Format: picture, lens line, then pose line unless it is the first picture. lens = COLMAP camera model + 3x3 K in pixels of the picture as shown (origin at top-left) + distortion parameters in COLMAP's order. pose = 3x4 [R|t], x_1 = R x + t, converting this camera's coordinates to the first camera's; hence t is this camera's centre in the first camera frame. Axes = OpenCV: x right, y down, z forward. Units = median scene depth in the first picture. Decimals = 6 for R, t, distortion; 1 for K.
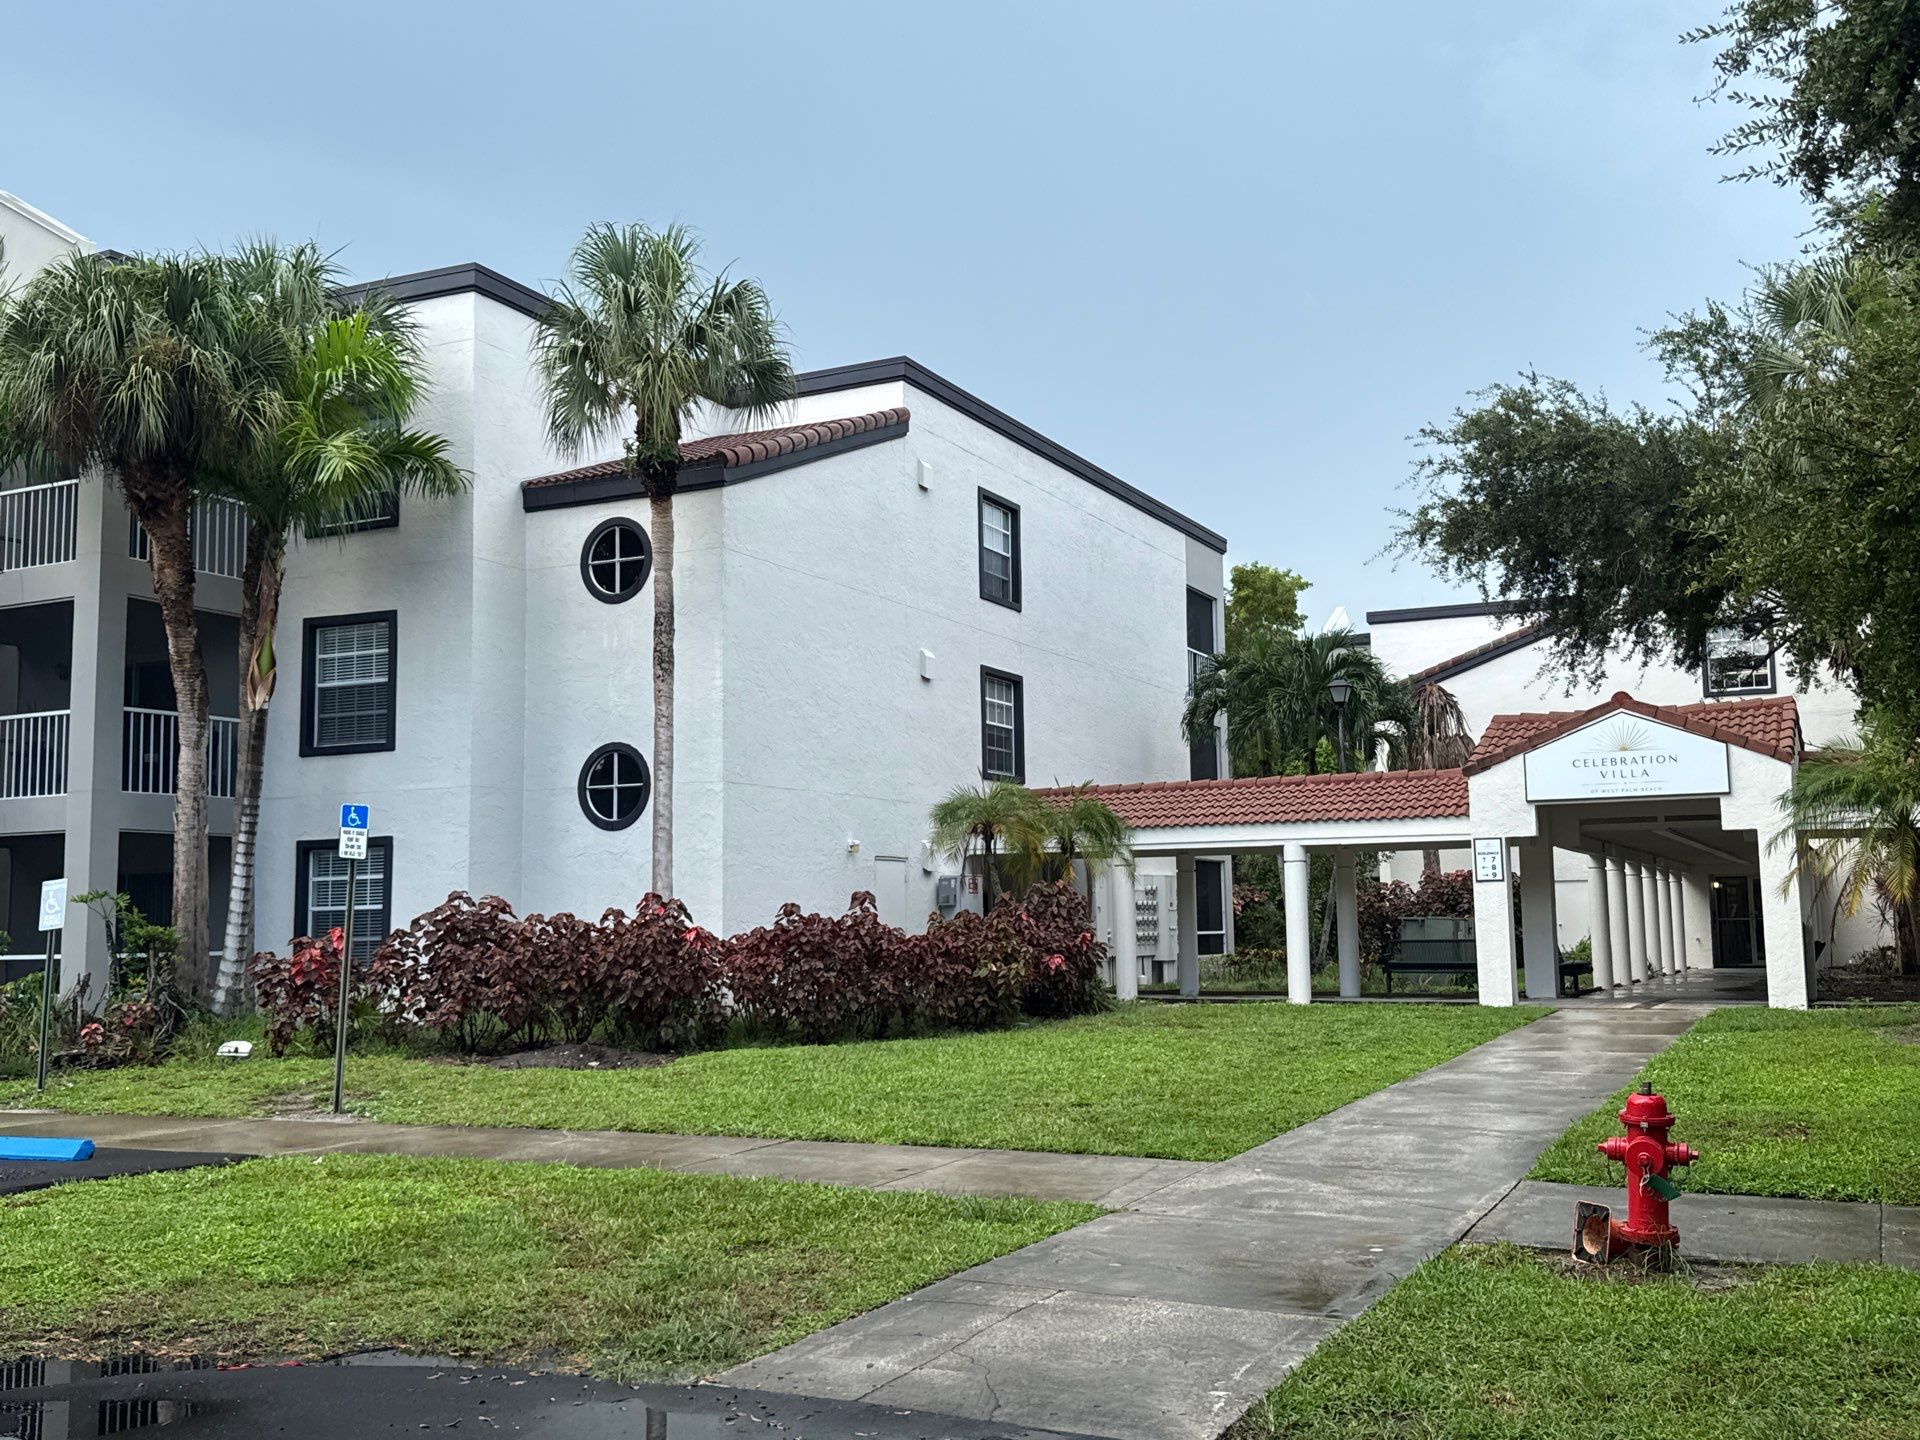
lens RADIAL K [[1875.7, 0, 959.5], [0, 1875.7, 726.9], [0, 0, 1]] dist [0.117605, 0.000000]
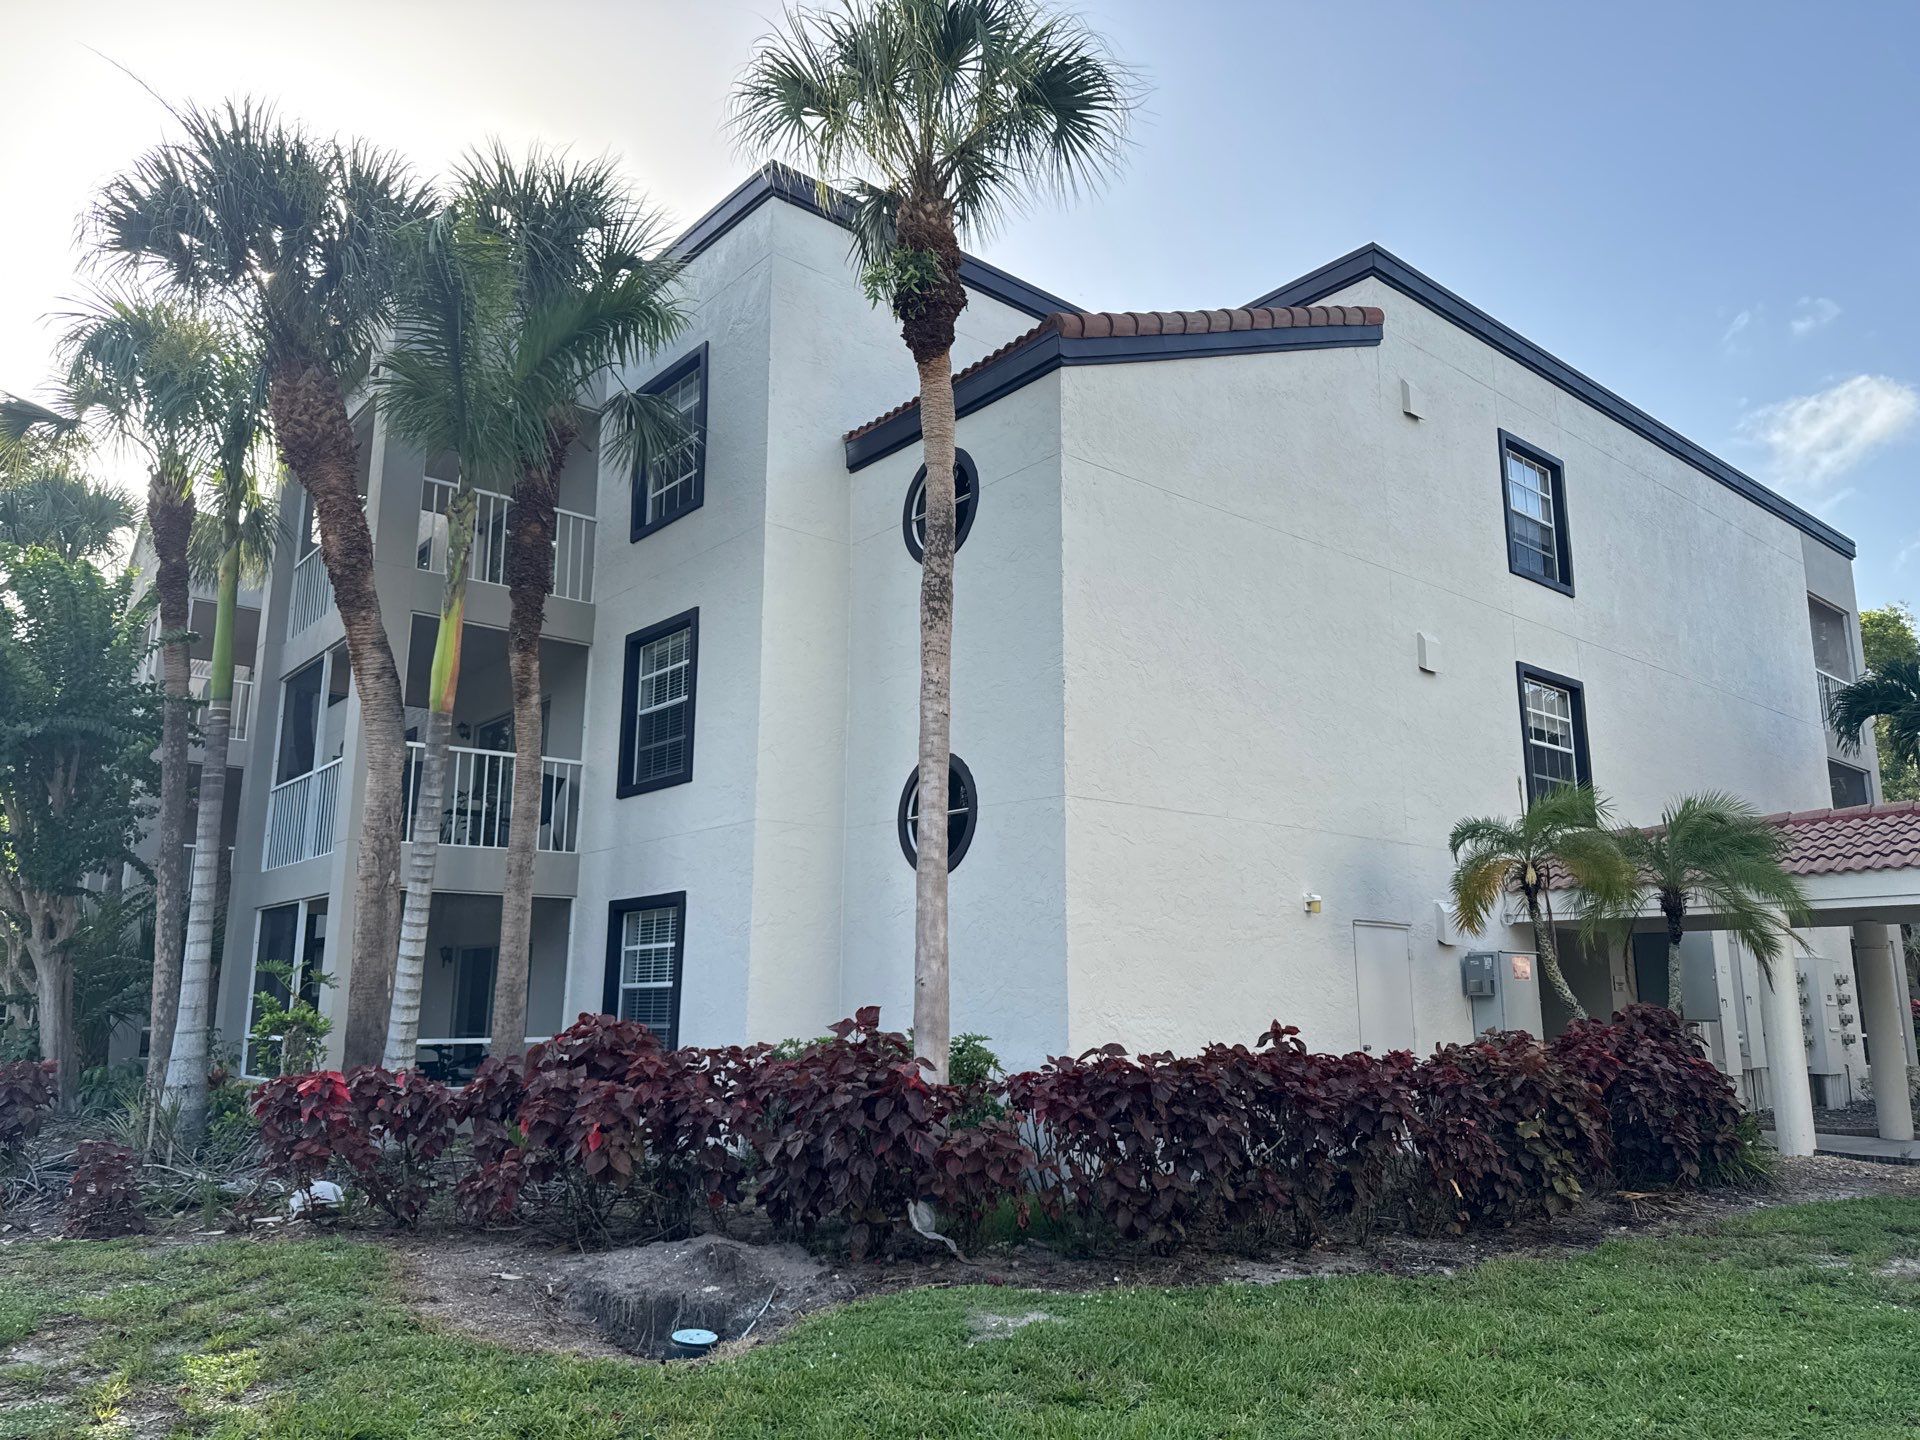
lens RADIAL K [[1417.3, 0, 930.7], [0, 1417.3, 706.6], [0, 0, 1]] dist [0.070855, -0.093511]
pose [[0.917845, -0.066082, -0.391399, 0.020385], [0.027373, 0.994235, -0.103672, 0.039057], [0.395994, 0.084441, 0.914362, 0.432746]]
